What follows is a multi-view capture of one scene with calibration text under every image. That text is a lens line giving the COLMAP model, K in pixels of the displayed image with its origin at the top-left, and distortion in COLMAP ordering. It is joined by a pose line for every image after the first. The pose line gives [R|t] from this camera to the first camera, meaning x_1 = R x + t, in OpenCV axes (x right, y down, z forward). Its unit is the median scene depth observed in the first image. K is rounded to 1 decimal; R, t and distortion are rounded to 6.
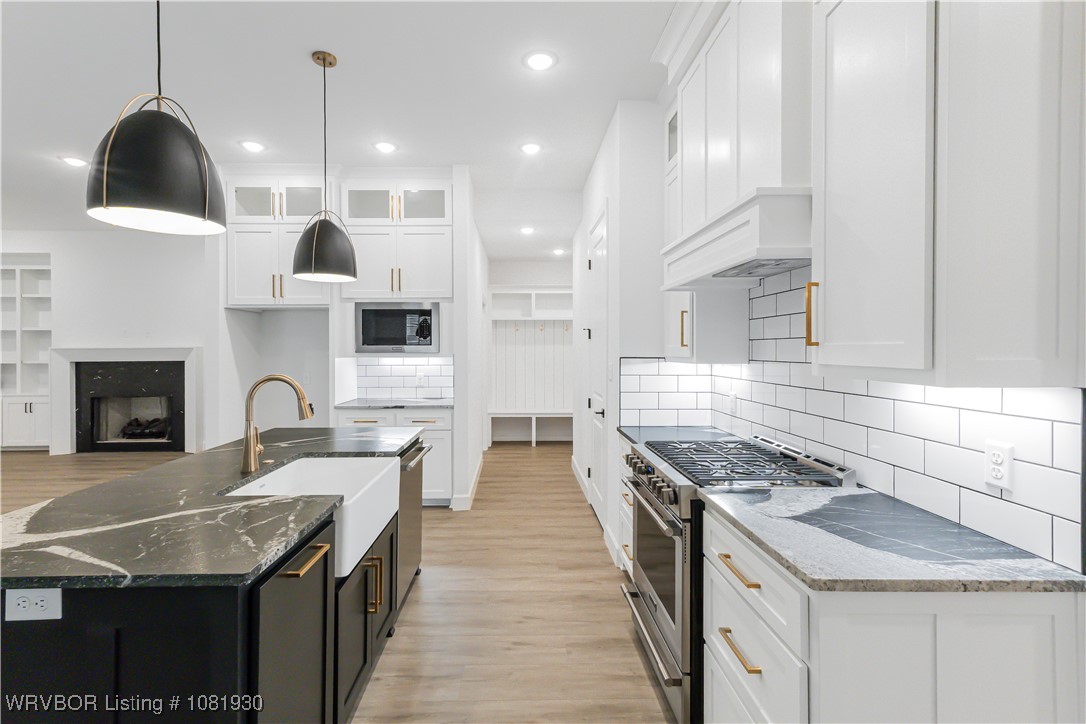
lens RADIAL K [[511.7, 0, 533.7], [0, 511.7, 346.6], [0, 0, 1]] dist [0.011537, -0.003120]
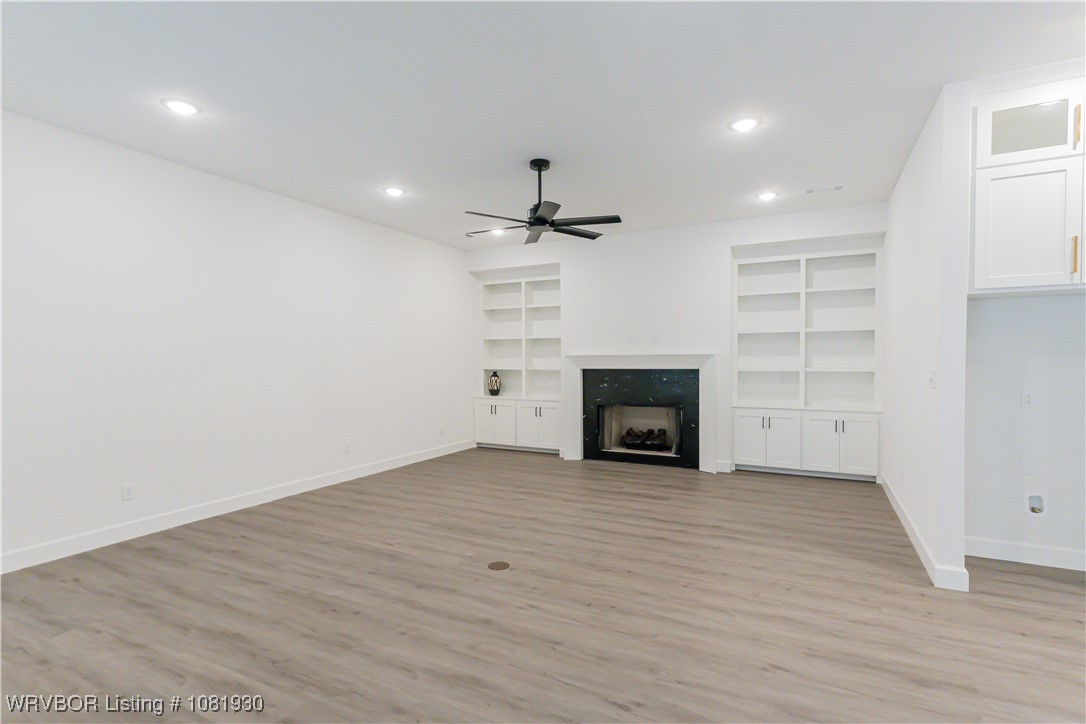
lens RADIAL K [[511.7, 0, 546.0], [0, 511.7, 374.6], [0, 0, 1]] dist [0.011537, -0.003120]
pose [[0.886831, 0.014713, -0.461859, -0.767324], [0.002671, 0.999313, 0.036963, 0.004714], [0.462085, -0.034014, 0.886183, 0.124123]]
